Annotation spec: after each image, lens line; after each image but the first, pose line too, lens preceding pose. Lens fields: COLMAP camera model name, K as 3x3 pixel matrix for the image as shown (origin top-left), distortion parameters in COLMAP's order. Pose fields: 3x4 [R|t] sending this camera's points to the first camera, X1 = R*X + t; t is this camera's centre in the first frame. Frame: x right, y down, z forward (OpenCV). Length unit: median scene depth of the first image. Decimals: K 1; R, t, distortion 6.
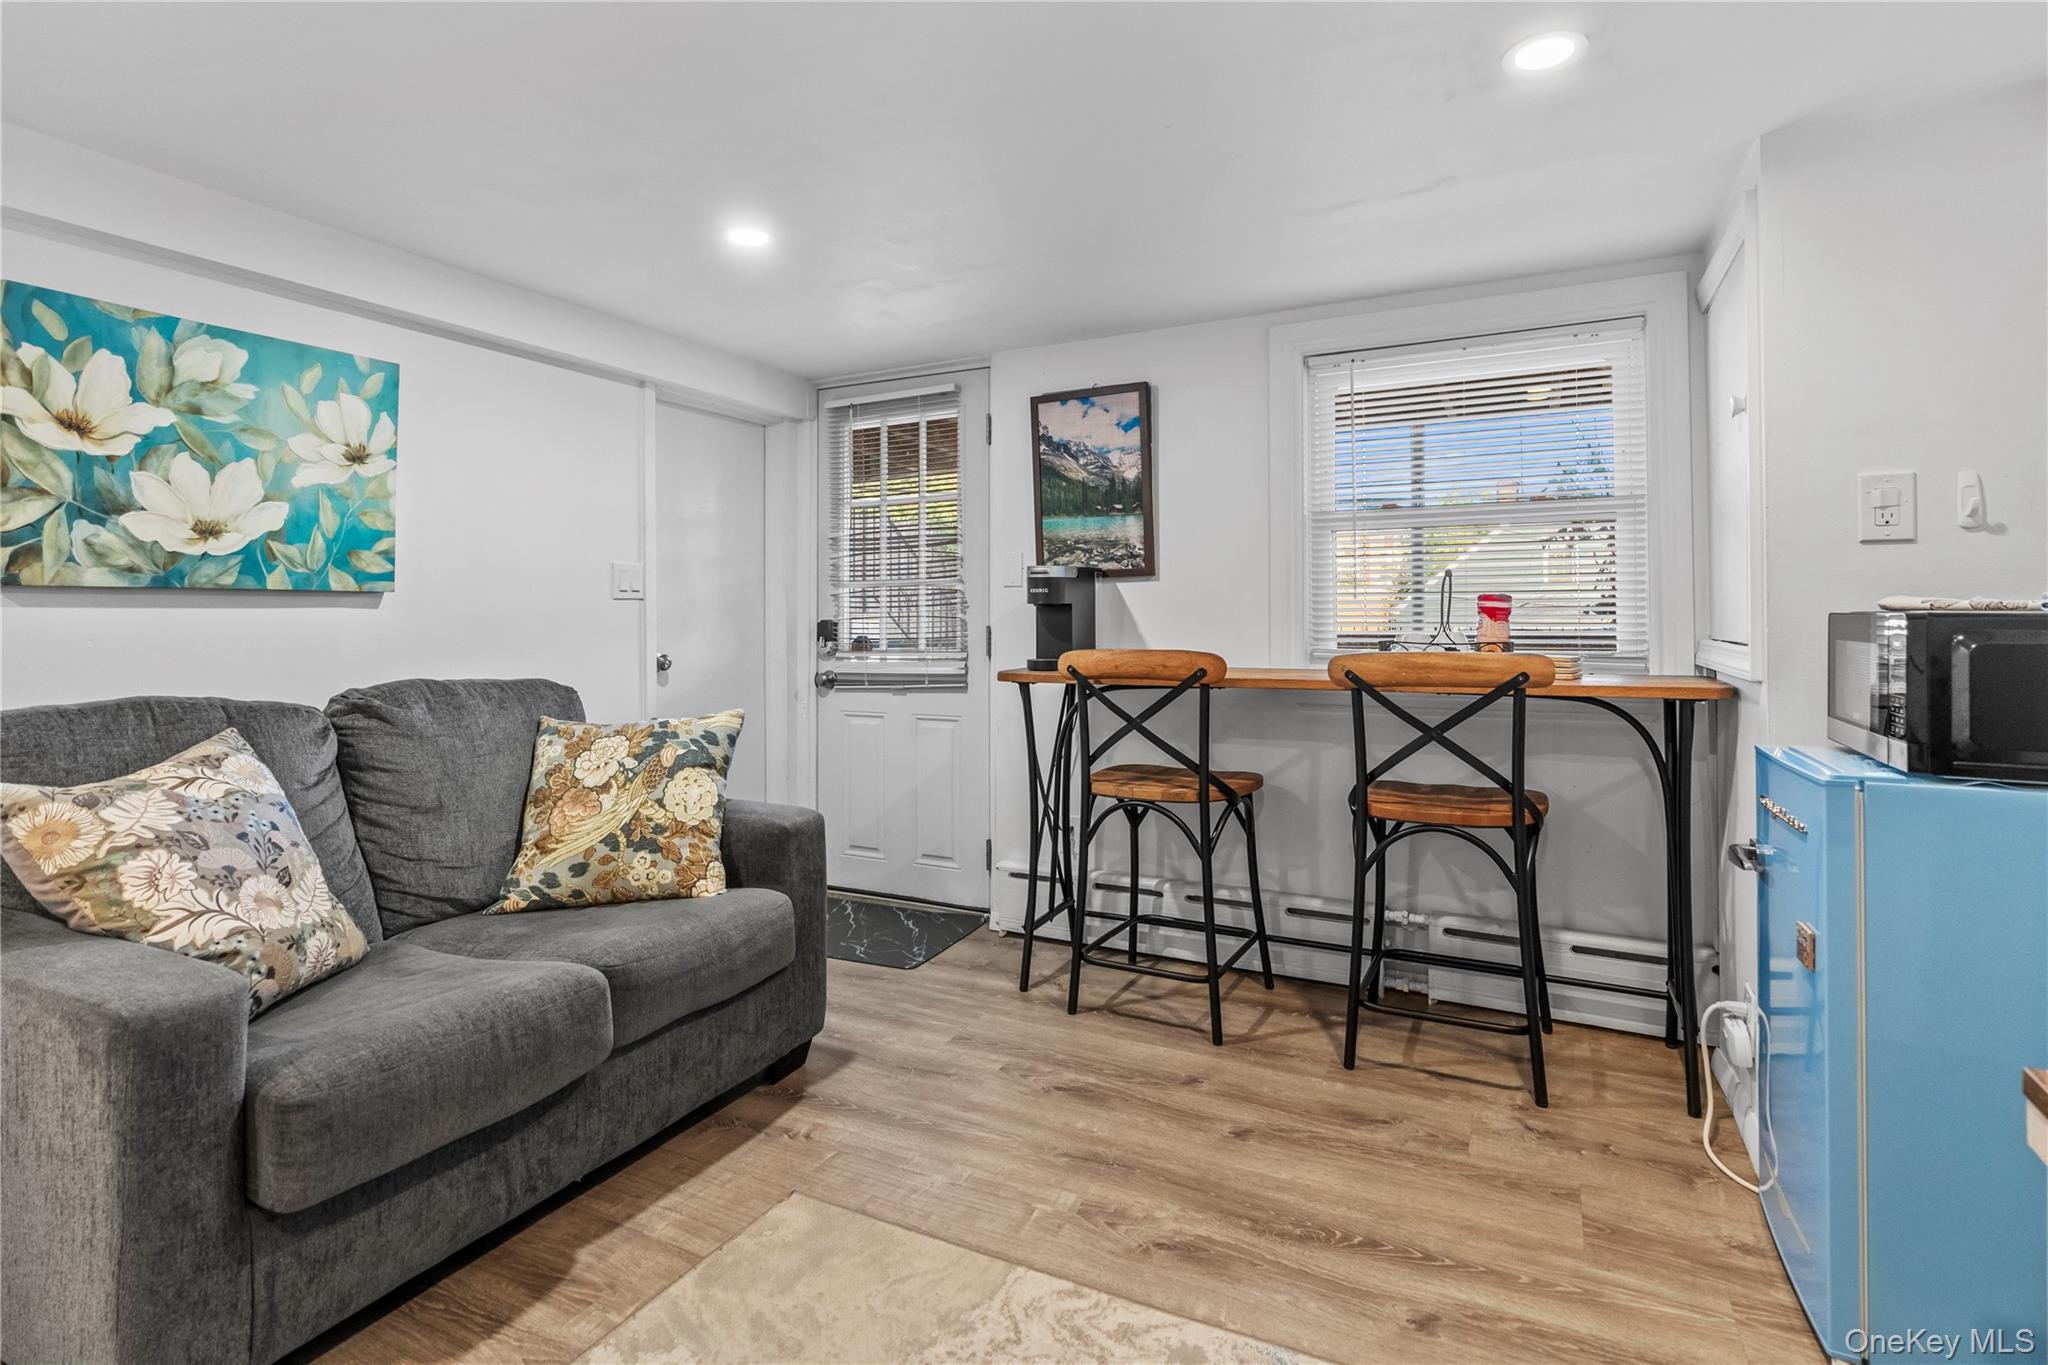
lens RADIAL K [[995.2, 0, 1027.1], [0, 995.2, 605.5], [0, 0, 1]] dist [-0.008561, 0.001862]
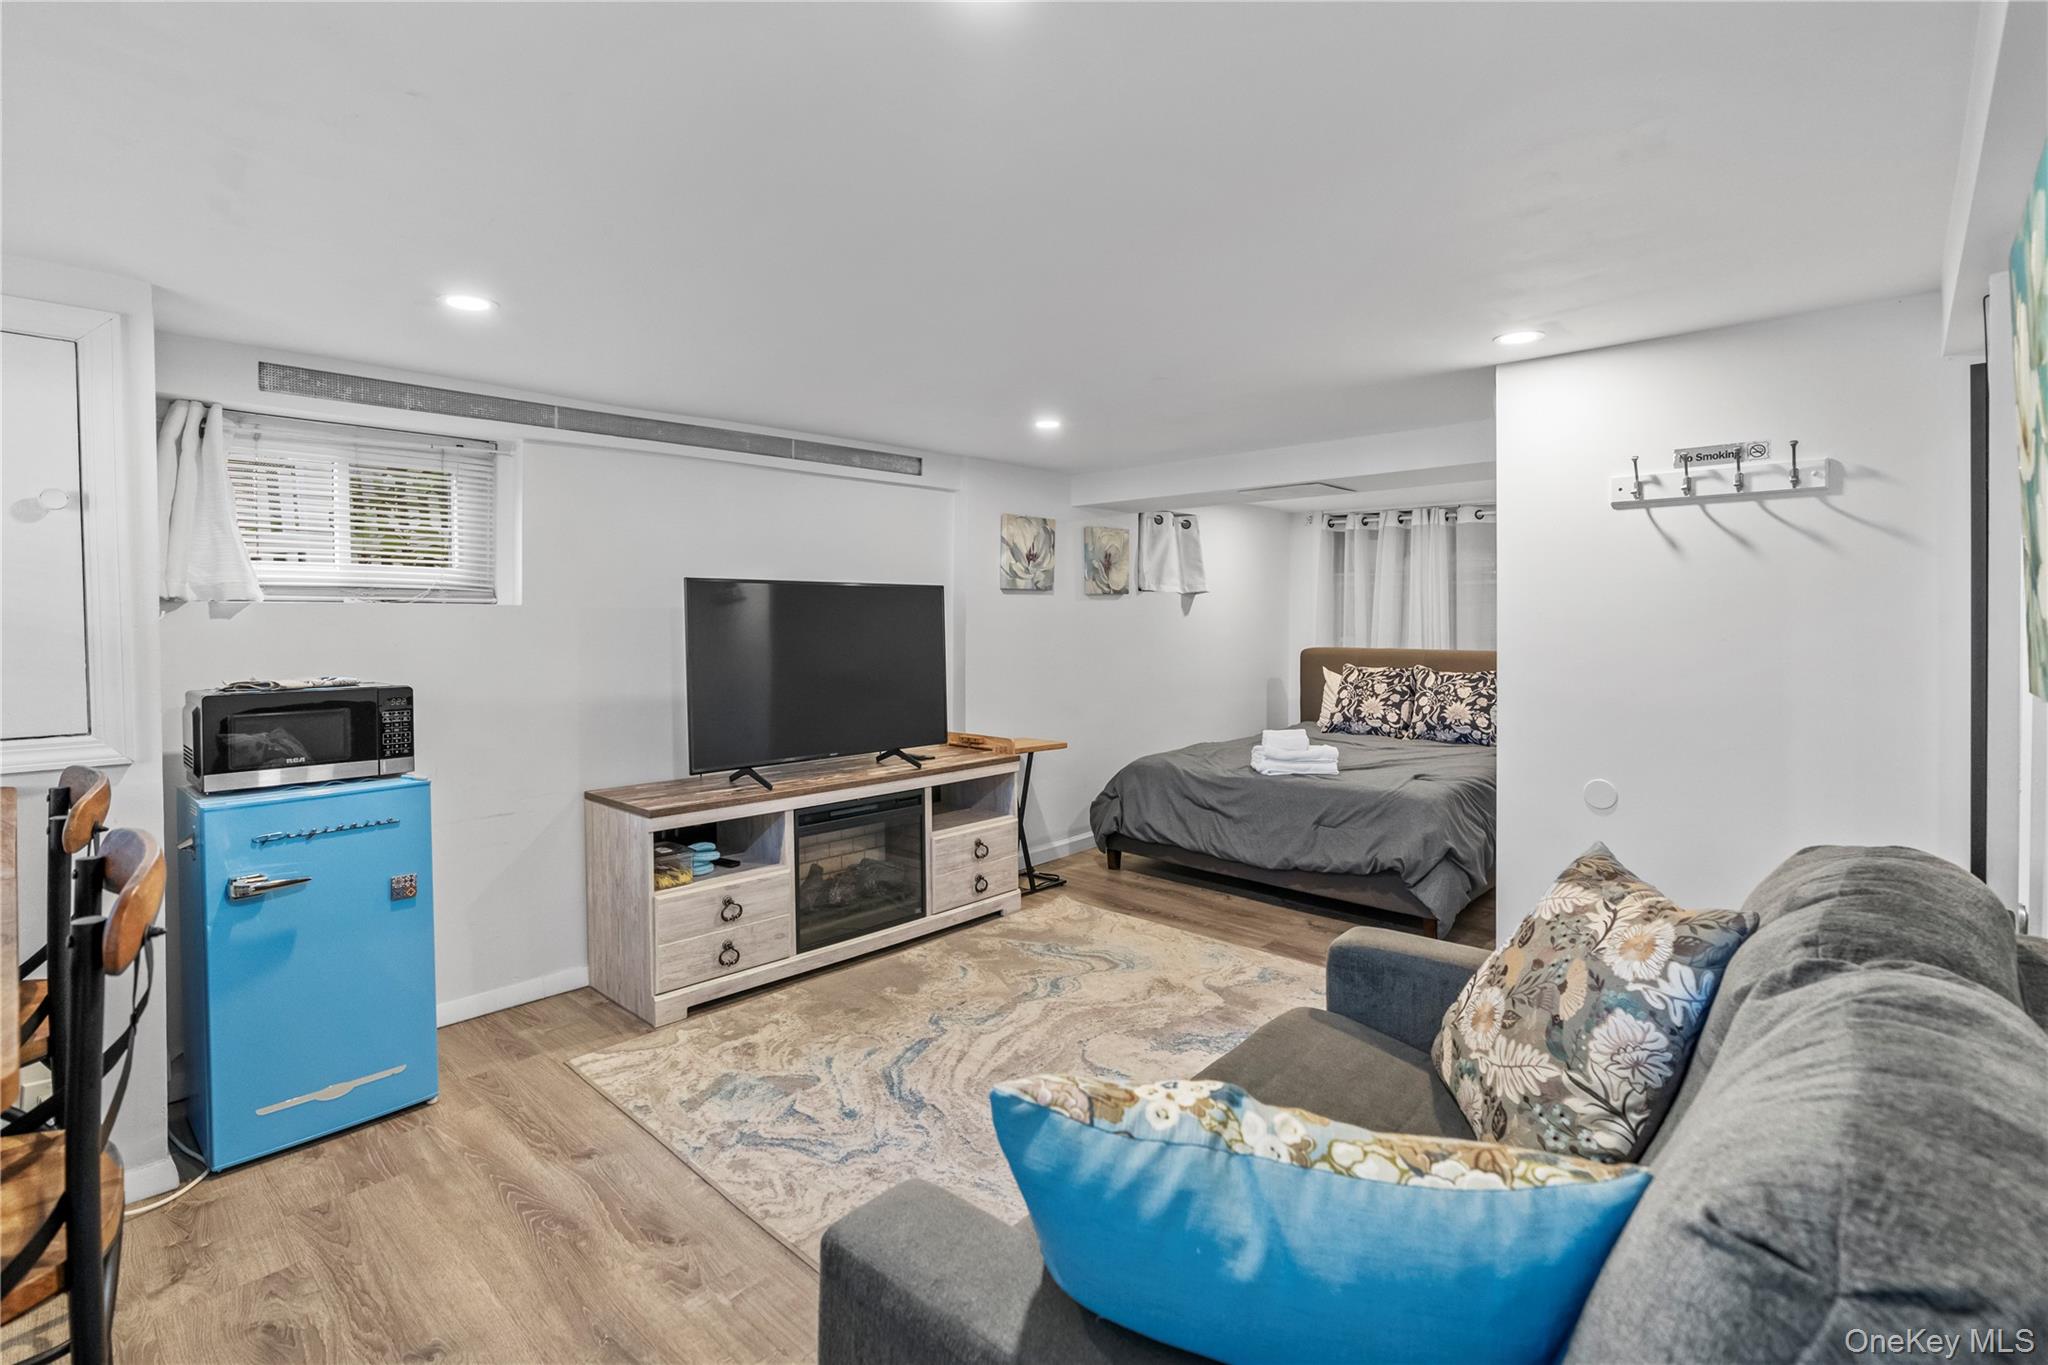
lens RADIAL K [[934.4, 0, 1020.2], [0, 934.4, 673.8], [0, 0, 1]] dist [-0.011336, 0.004306]
pose [[-0.959228, -0.006487, 0.282559, -0.407517], [0.007934, 0.998725, 0.049861, -0.053284], [-0.282522, 0.050069, -0.957953, 1.361805]]
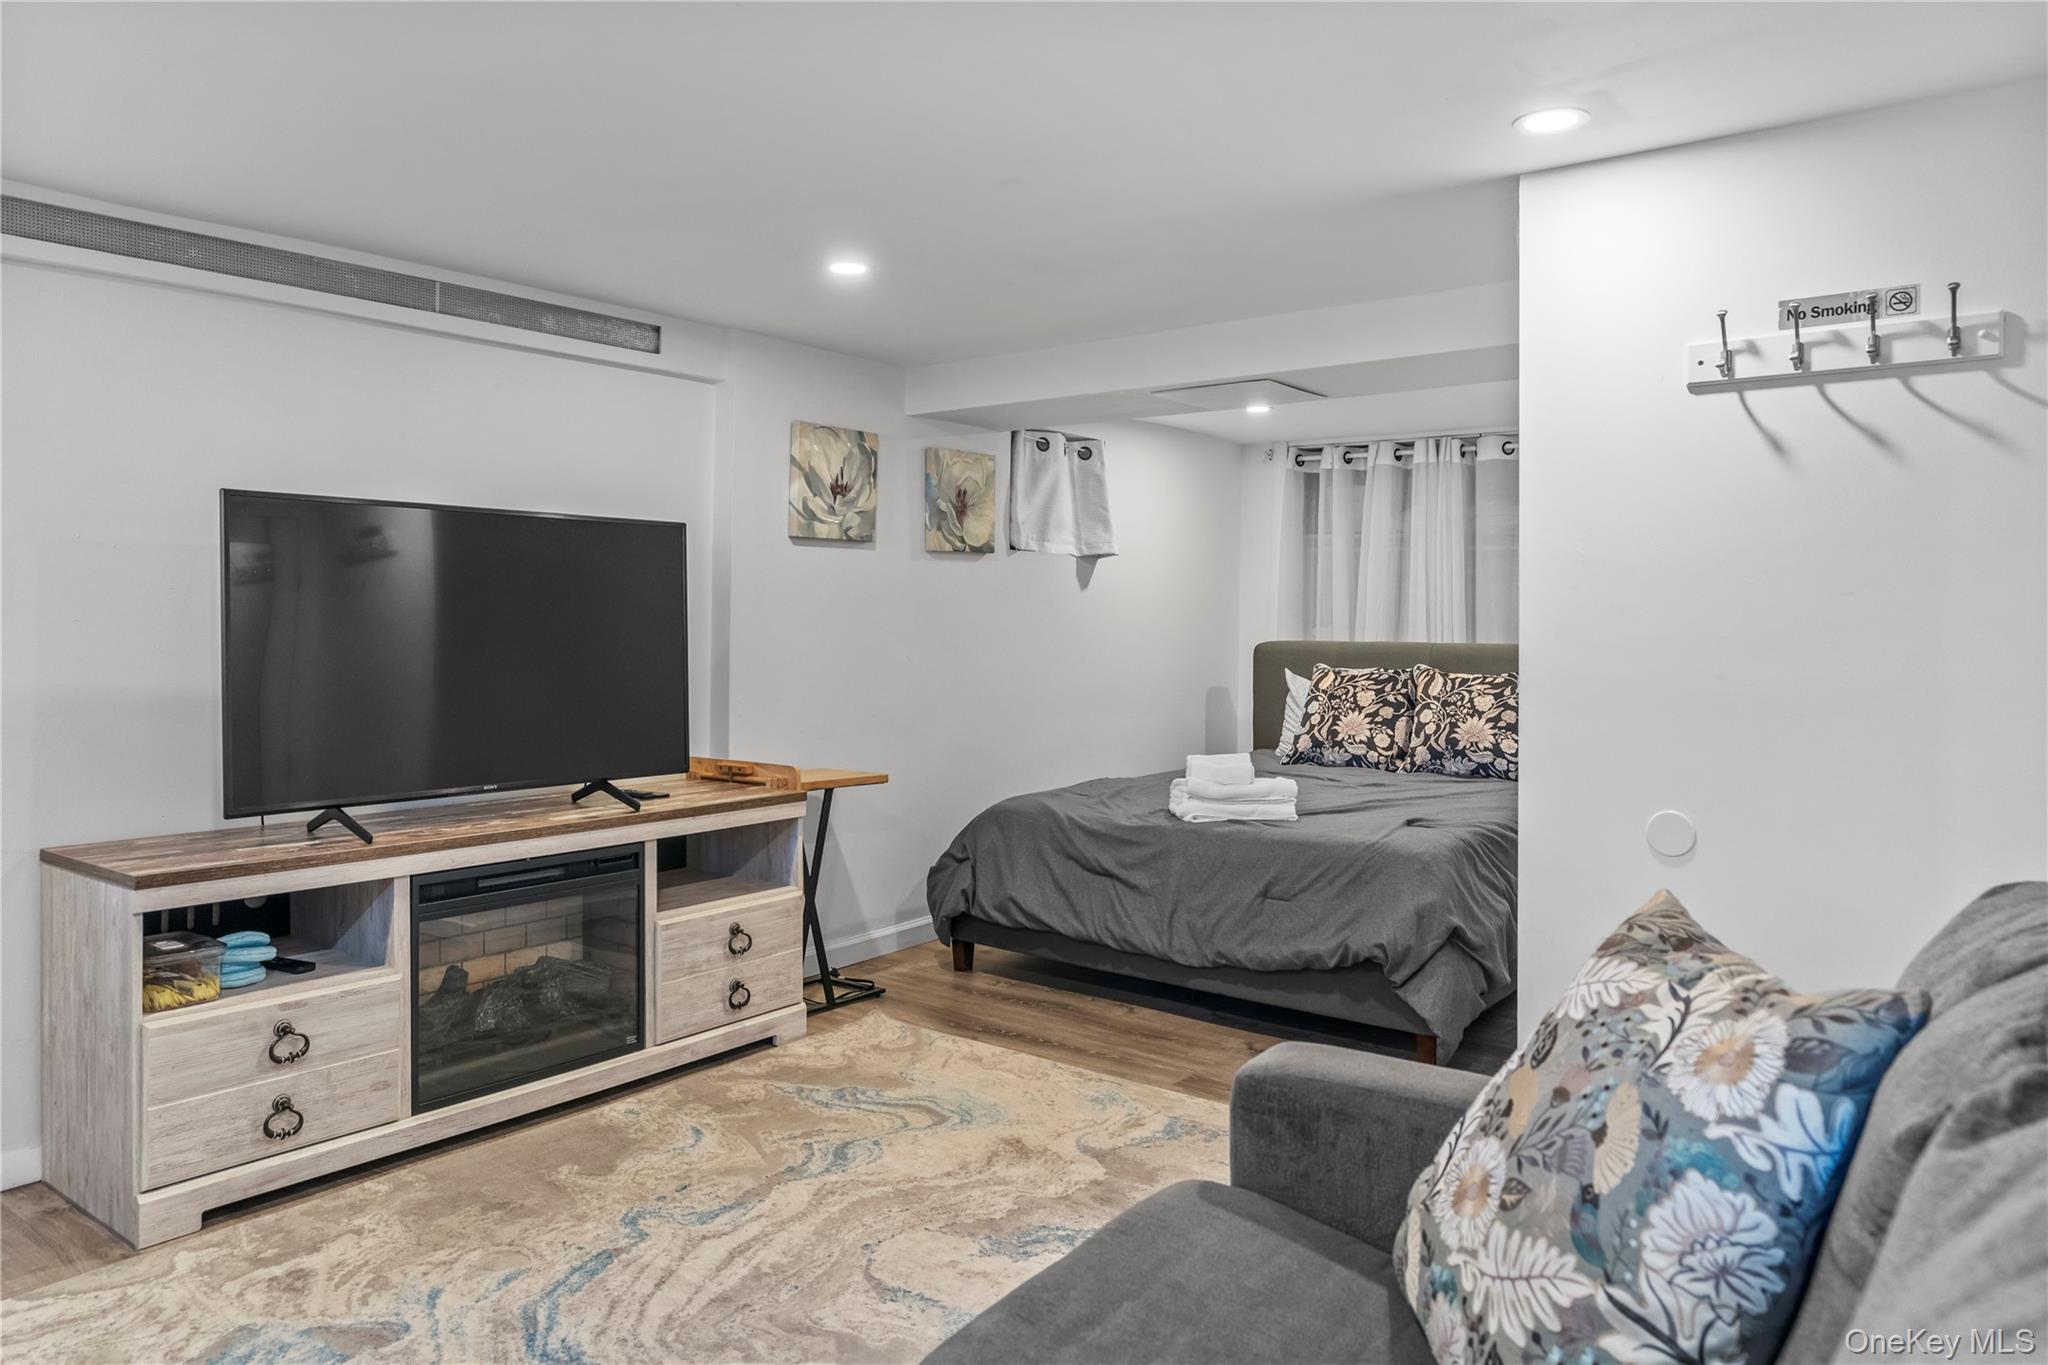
lens RADIAL K [[1346.1, 0, 1018.3], [0, 1346.1, 691.0], [0, 0, 1]] dist [0.002325, 0.000774]
pose [[-0.982857, -0.008853, 0.184157, -0.452672], [-0.001015, 0.999091, 0.042614, -0.004423], [-0.184367, 0.041697, -0.981973, 1.222370]]
